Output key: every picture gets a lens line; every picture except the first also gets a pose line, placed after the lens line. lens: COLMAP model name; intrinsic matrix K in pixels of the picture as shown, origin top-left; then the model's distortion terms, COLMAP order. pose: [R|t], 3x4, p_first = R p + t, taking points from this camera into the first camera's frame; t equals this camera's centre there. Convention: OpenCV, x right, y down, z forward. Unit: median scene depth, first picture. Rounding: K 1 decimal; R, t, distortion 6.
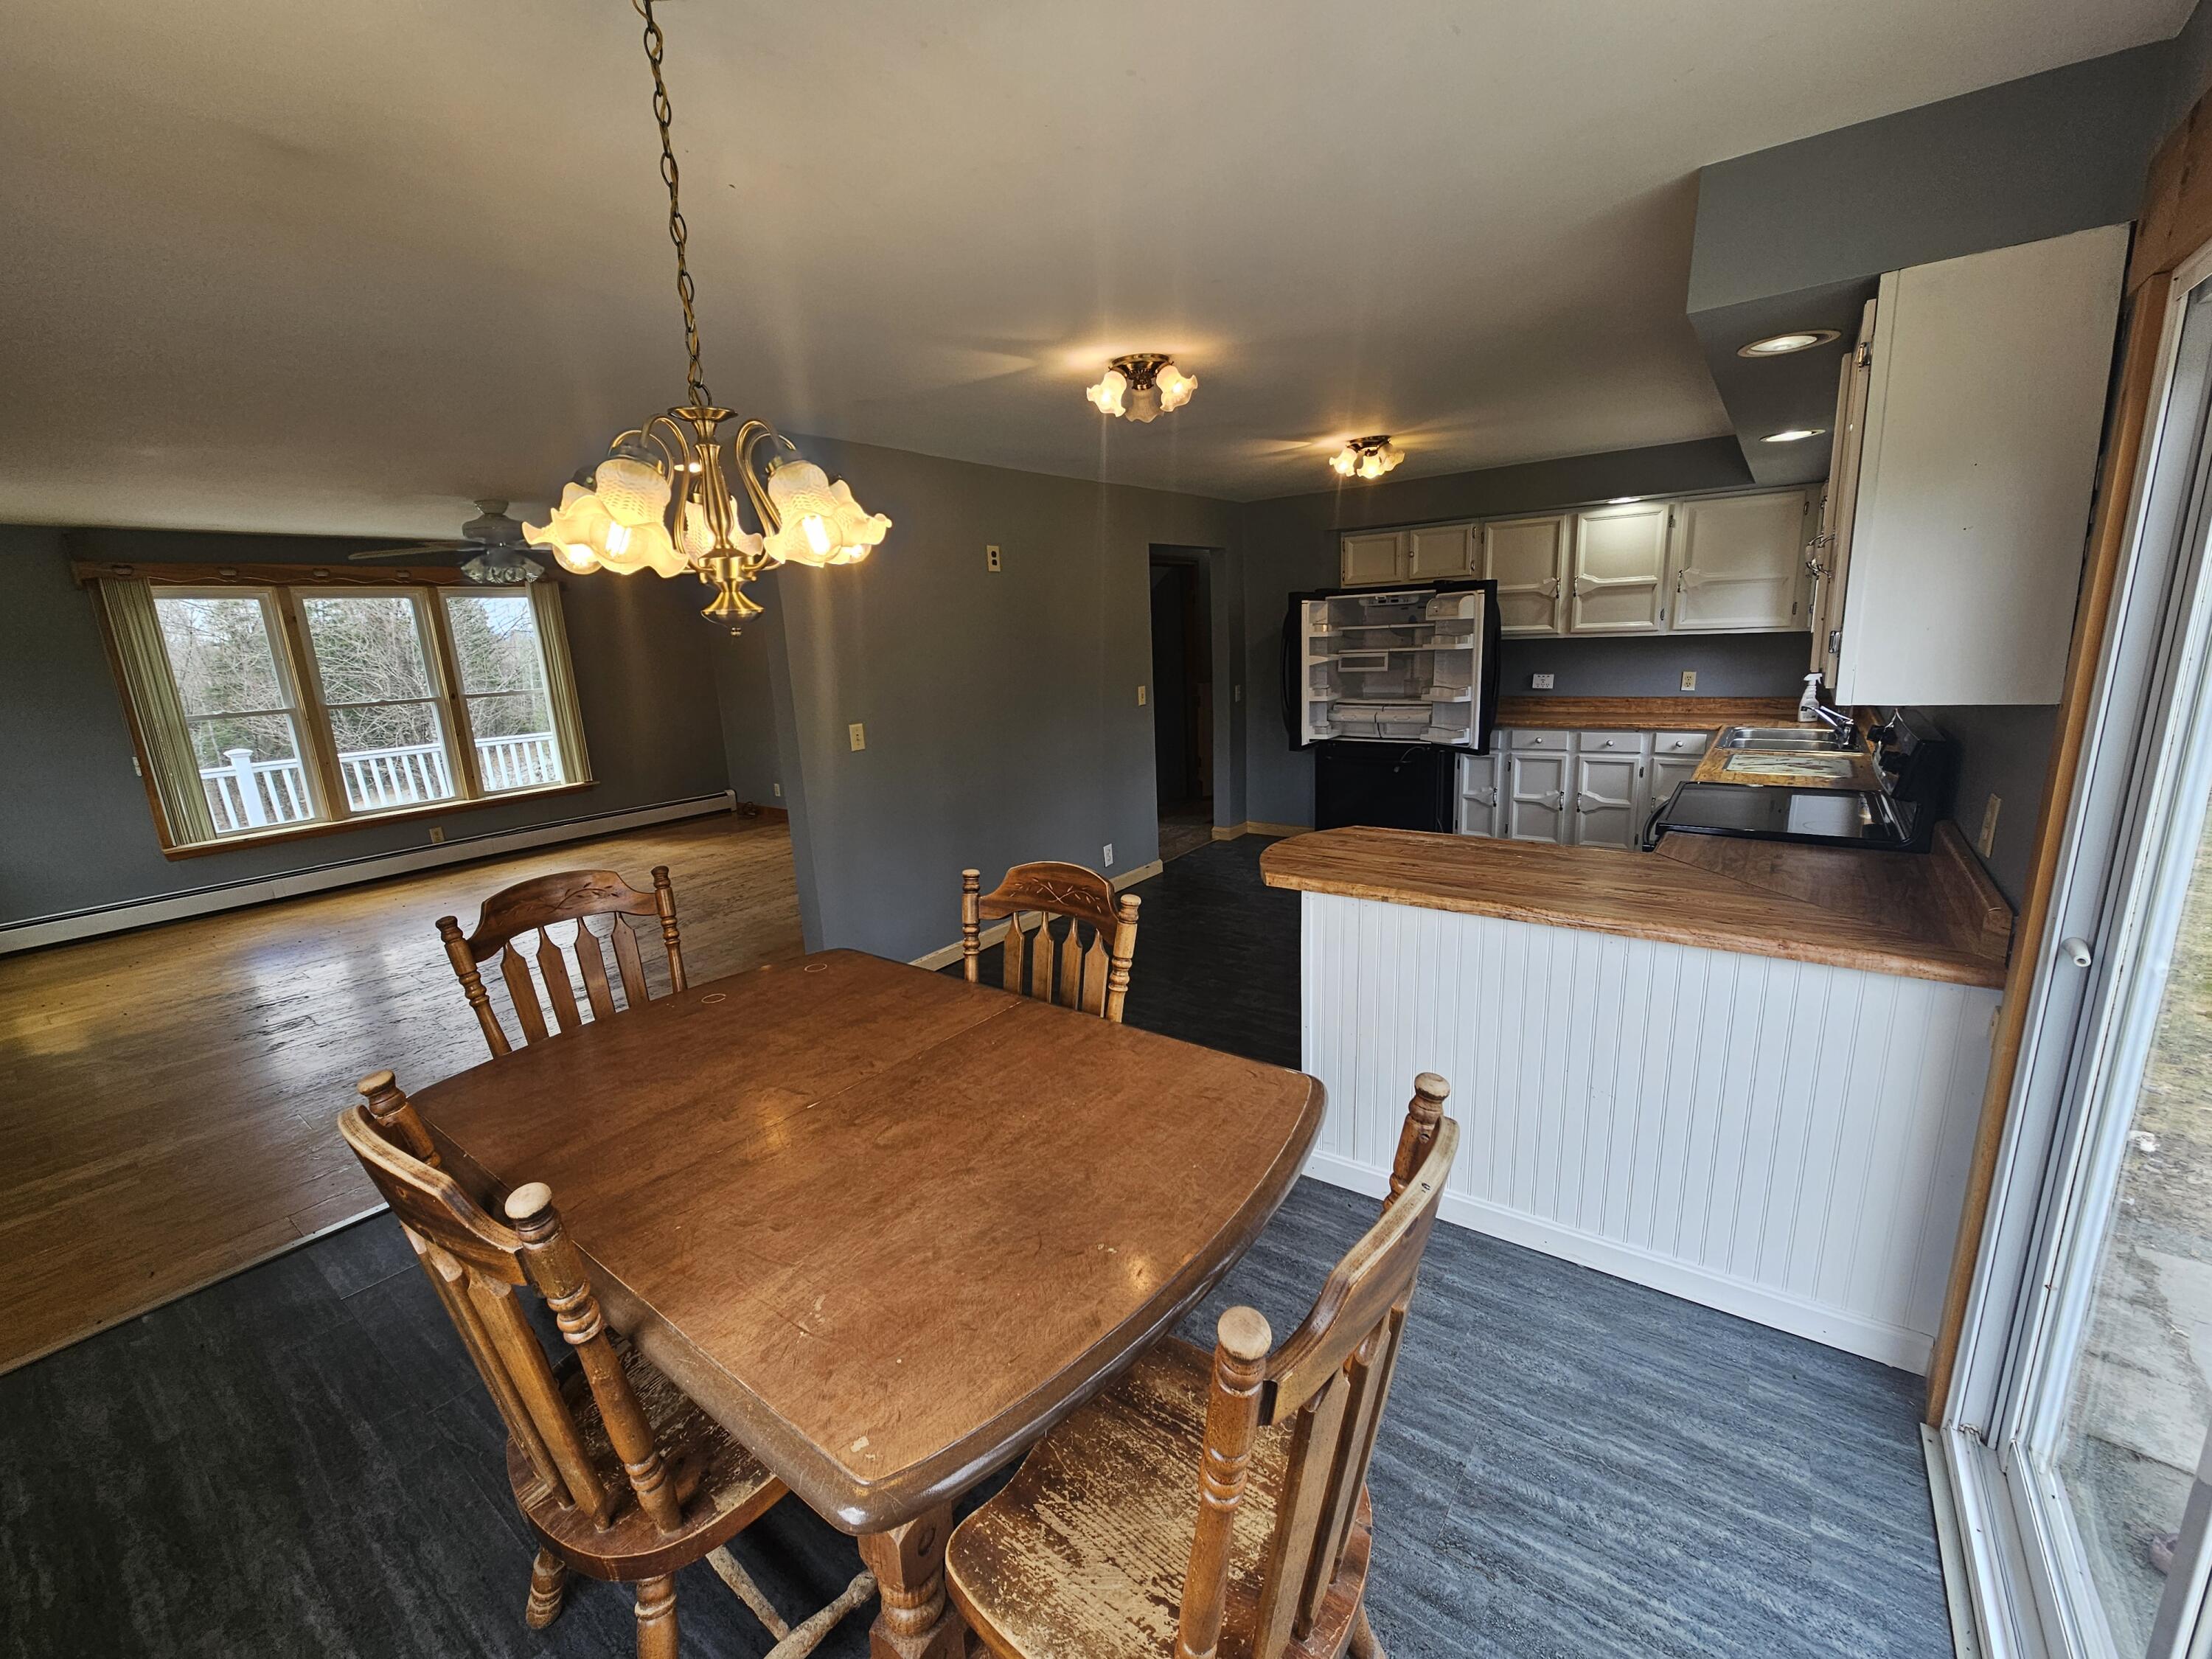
lens RADIAL K [[904.5, 0, 1111.4], [0, 904.5, 828.0], [0, 0, 1]] dist [-0.000147, -0.000557]
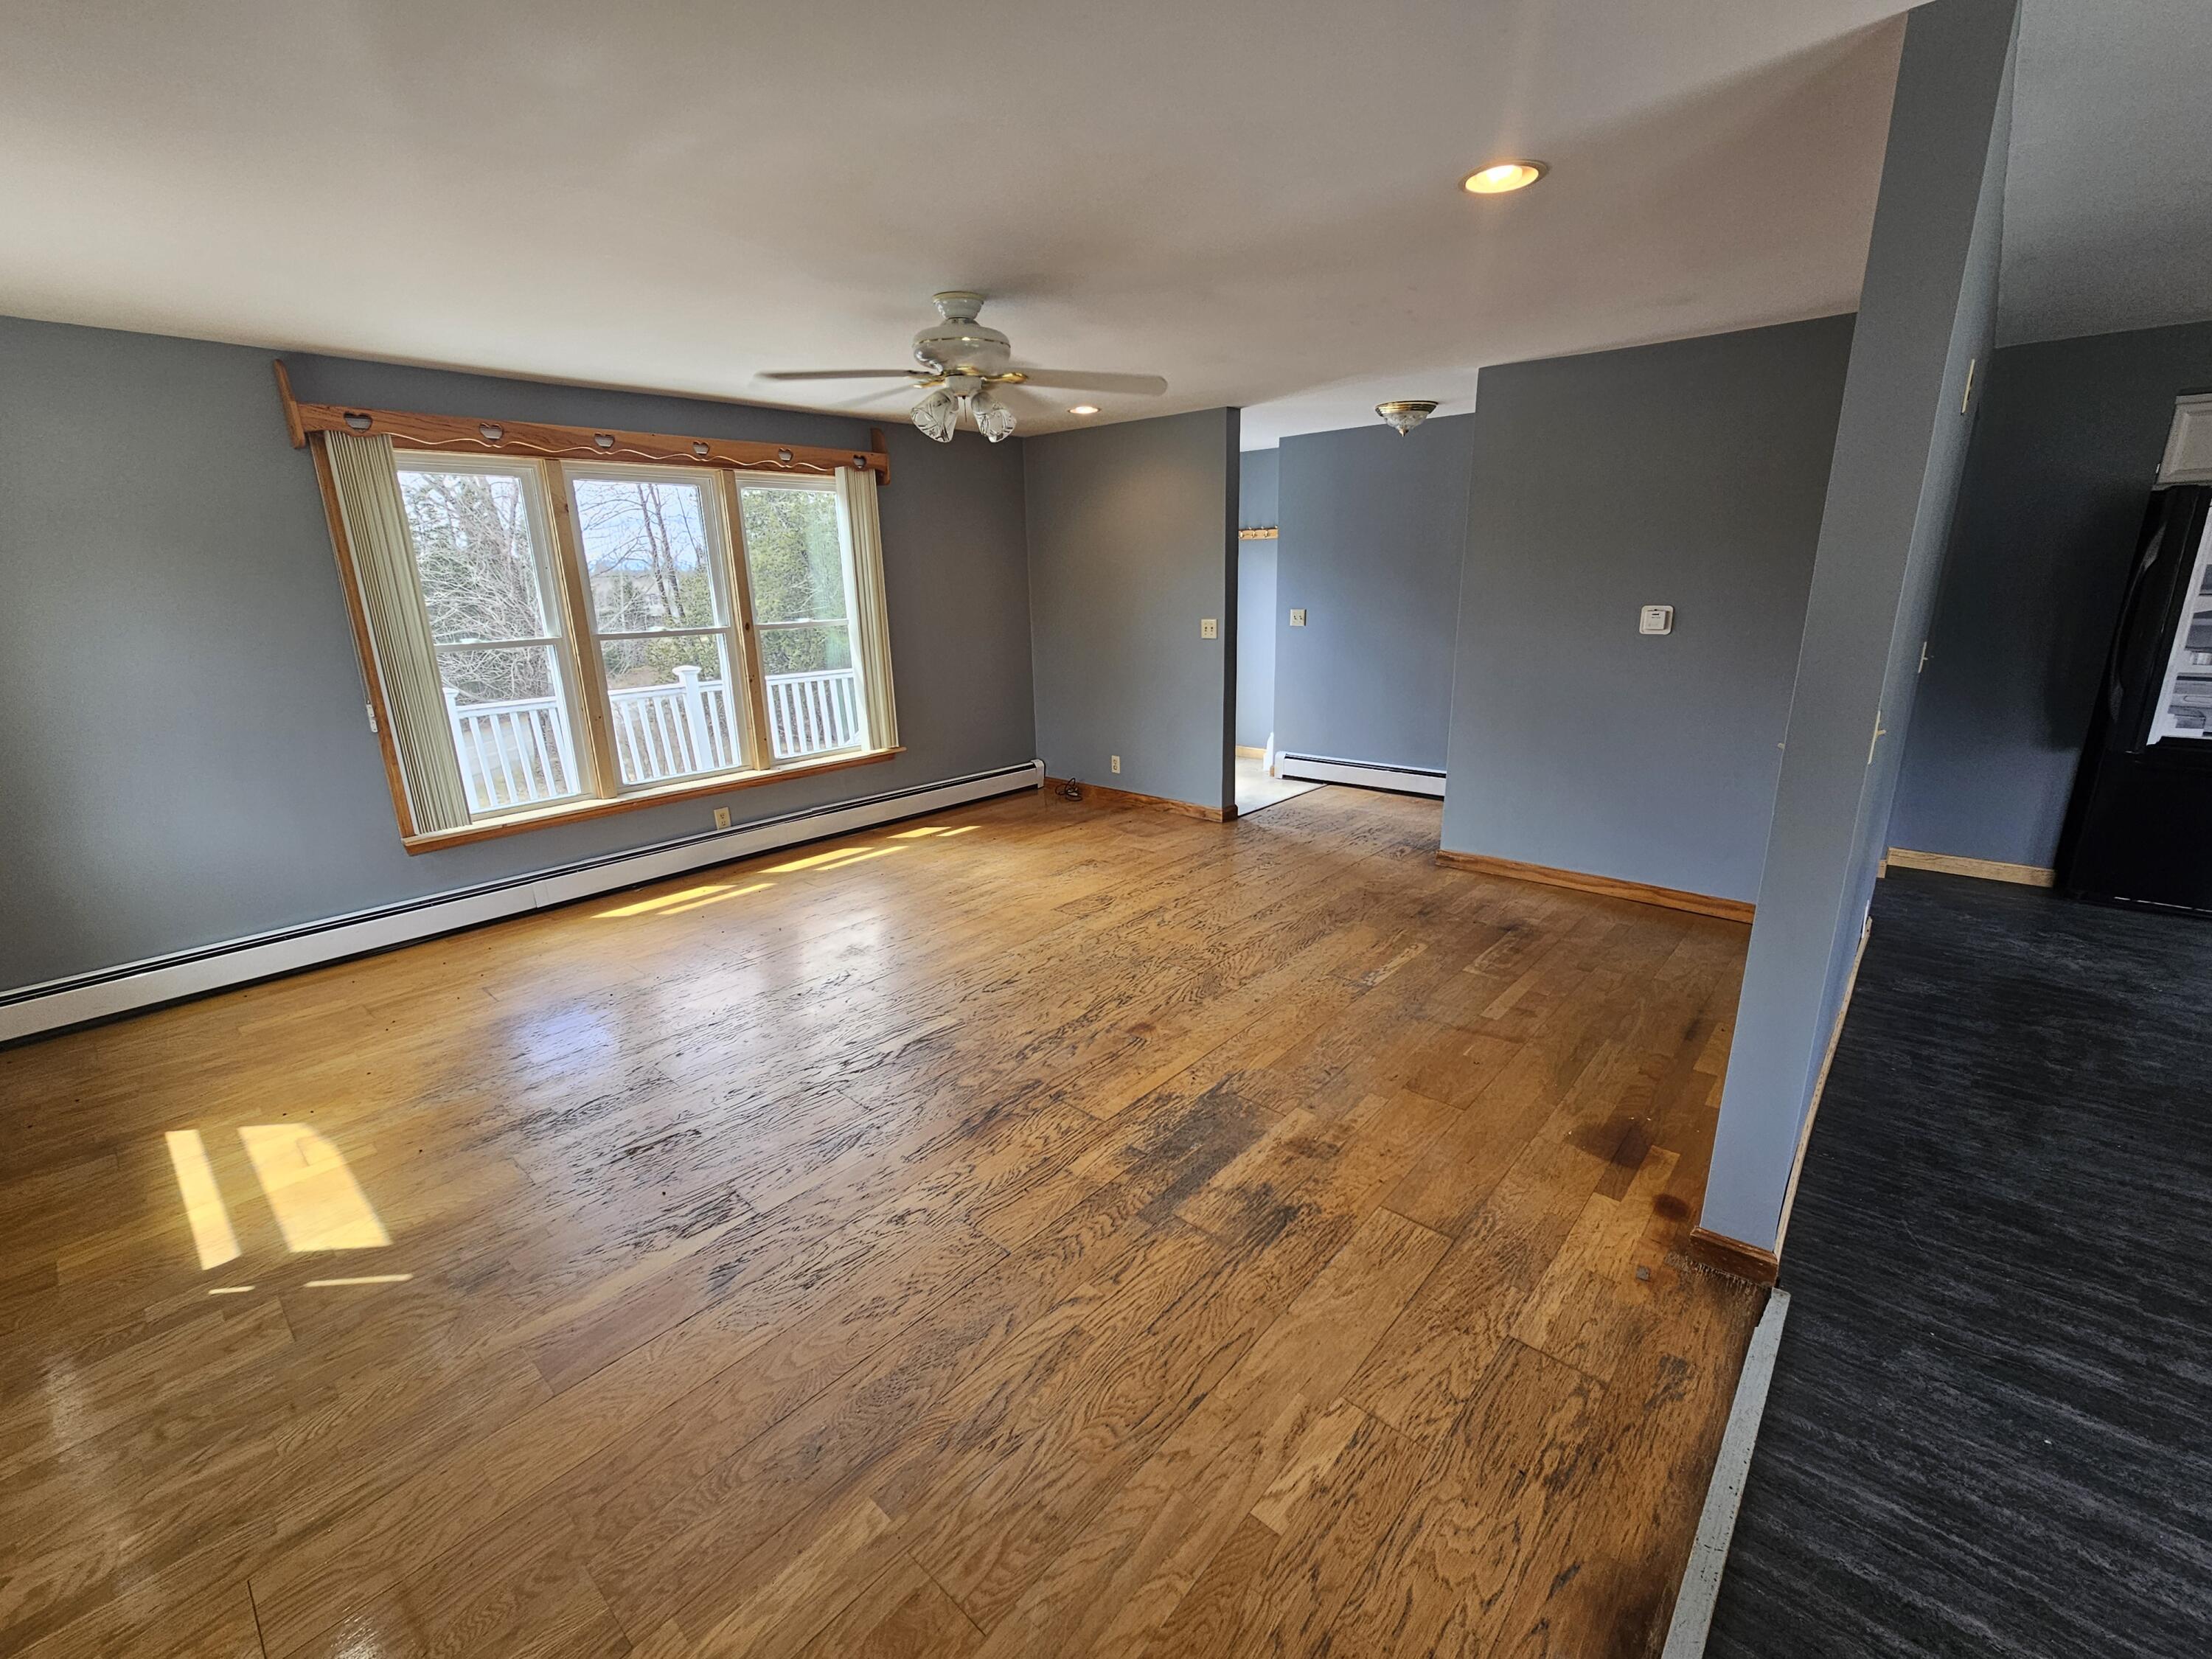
lens RADIAL K [[931.3, 0, 1094.4], [0, 931.3, 825.1], [0, 0, 1]] dist [-0.000361, -0.000060]
pose [[0.995855, 0.043085, -0.080101, -0.567544], [-0.039192, 0.998002, 0.049551, -0.052111], [0.082075, -0.046206, 0.995554, 0.407203]]
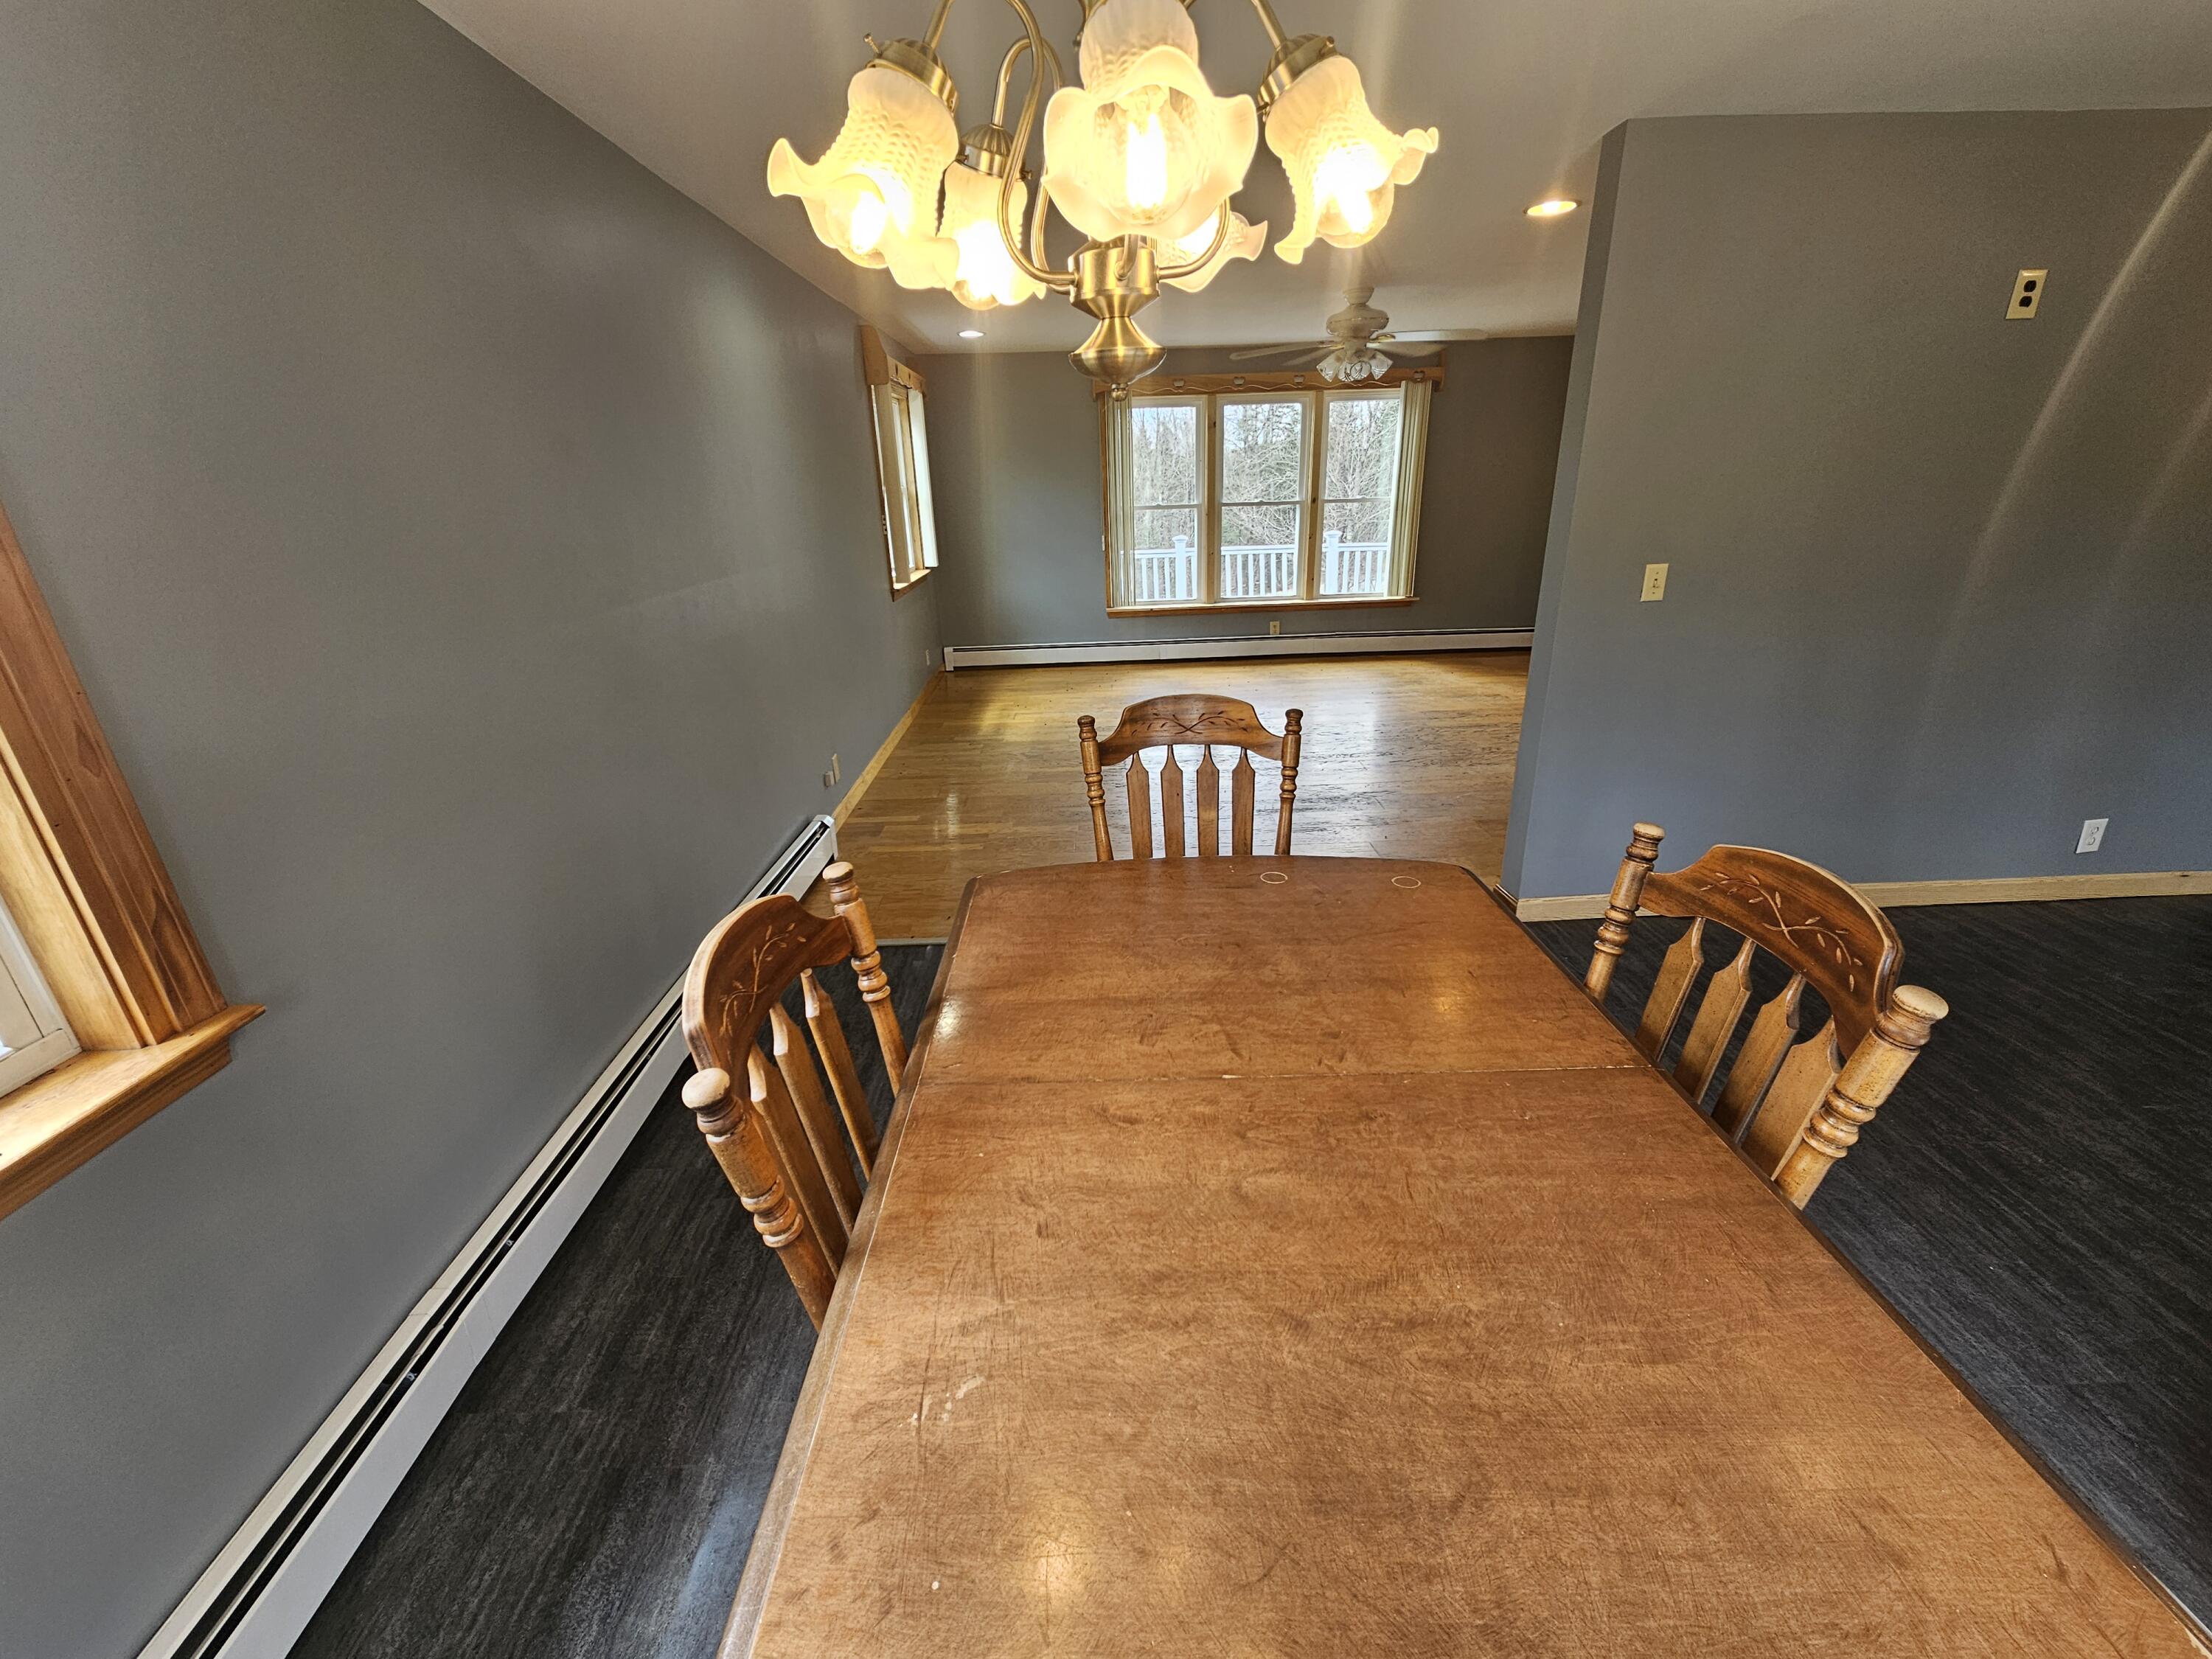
lens RADIAL K [[904.5, 0, 1111.4], [0, 904.5, 828.0], [0, 0, 1]] dist [-0.000147, -0.000557]
pose [[0.616372, 0.310433, -0.723683, 0.033339], [-0.168703, 0.949734, 0.263714, -0.027006], [0.769172, -0.040458, 0.637760, 0.166226]]
